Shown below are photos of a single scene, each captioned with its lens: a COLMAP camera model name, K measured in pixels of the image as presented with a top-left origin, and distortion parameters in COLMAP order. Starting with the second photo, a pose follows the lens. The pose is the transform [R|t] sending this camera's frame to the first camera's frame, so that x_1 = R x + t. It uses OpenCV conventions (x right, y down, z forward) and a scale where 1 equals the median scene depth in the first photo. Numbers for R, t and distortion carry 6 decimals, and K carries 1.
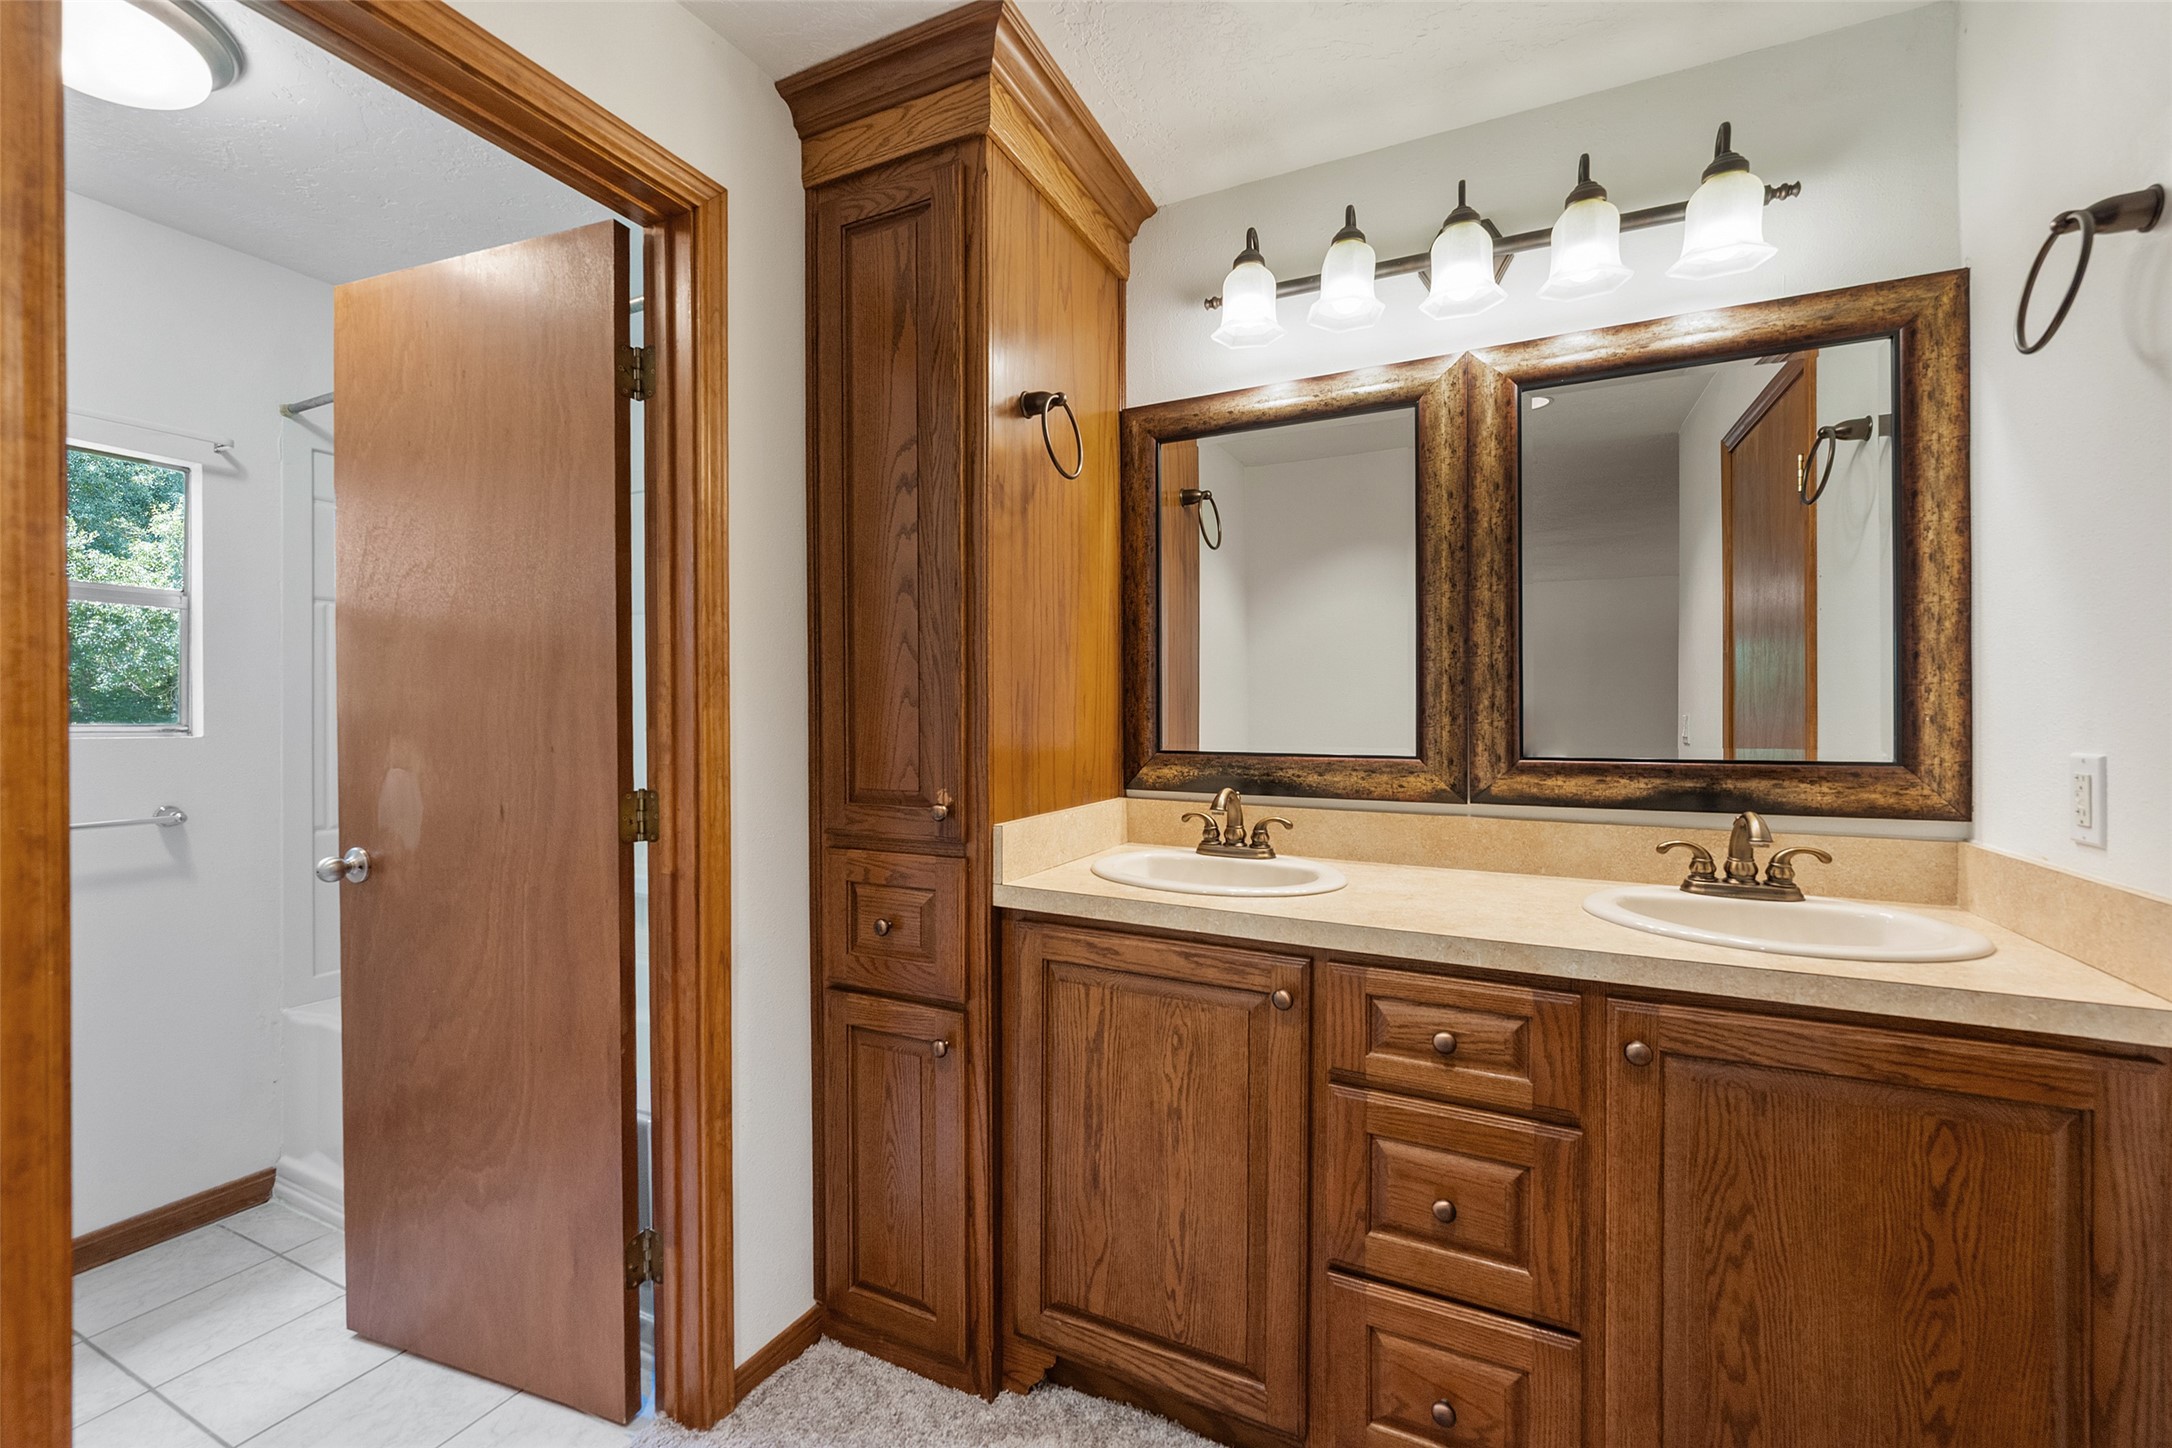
lens RADIAL K [[883.0, 0, 1082.7], [0, 883.0, 719.7], [0, 0, 1]] dist [0.003219, 0.000249]
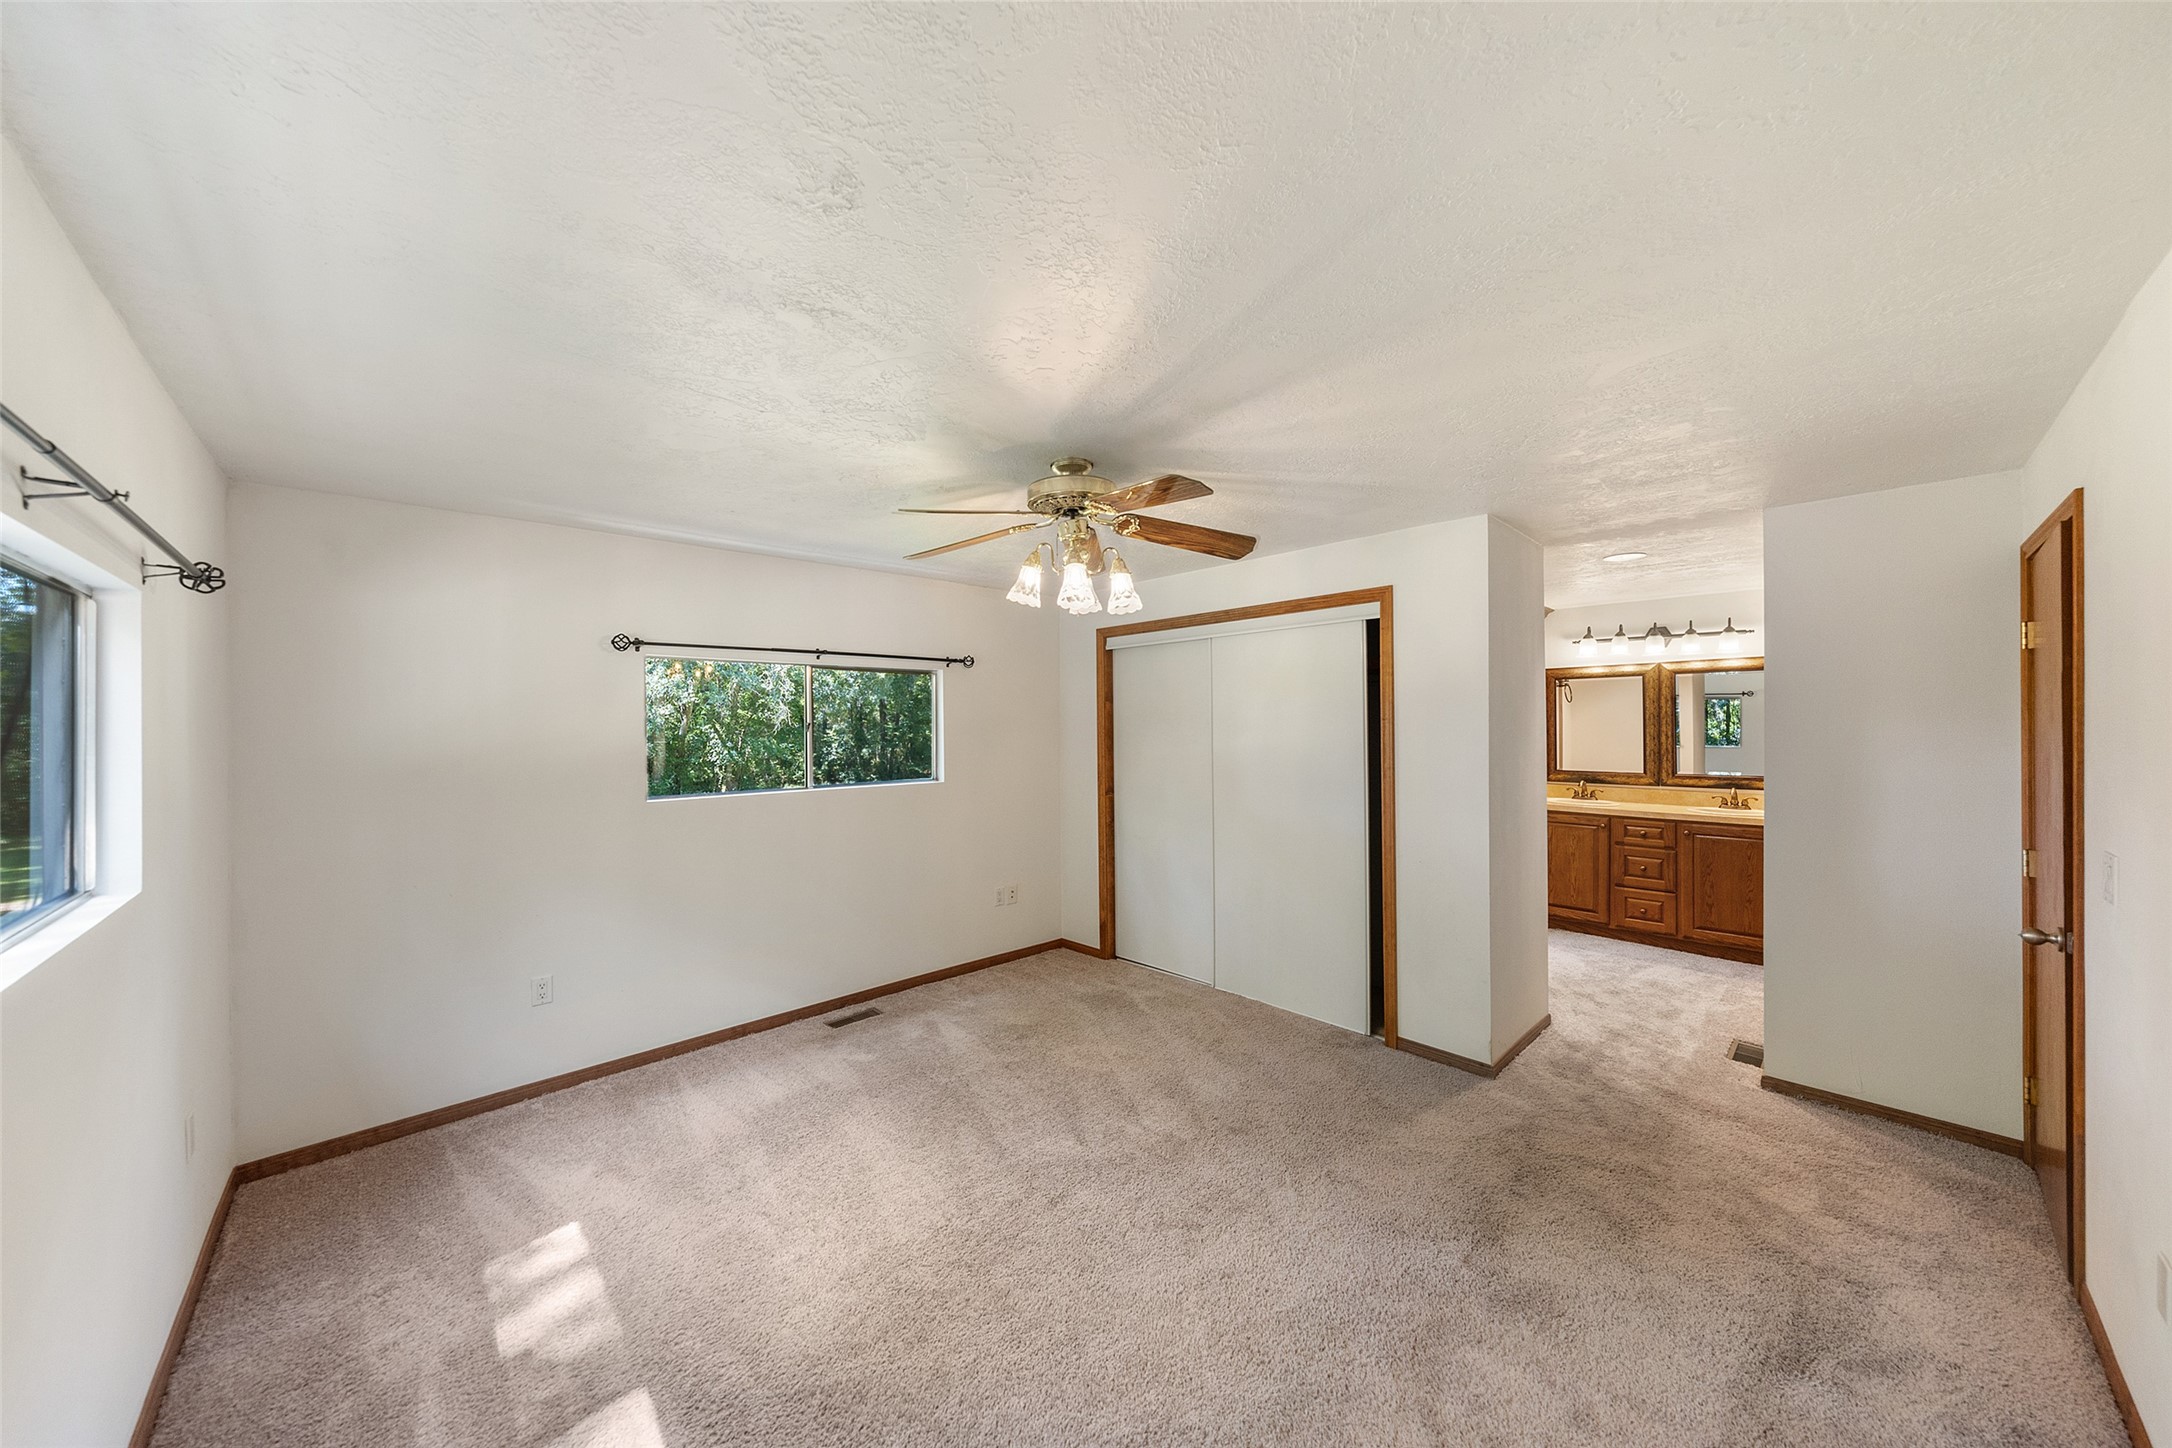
lens RADIAL K [[745.2, 0, 1089.9], [0, 745.2, 729.7], [0, 0, 1]] dist [-0.003385, -0.000002]
pose [[0.940145, -0.003561, -0.340756, -0.788911], [0.001807, 0.999983, -0.005464, -0.136224], [0.340770, 0.004521, 0.940136, -2.912731]]
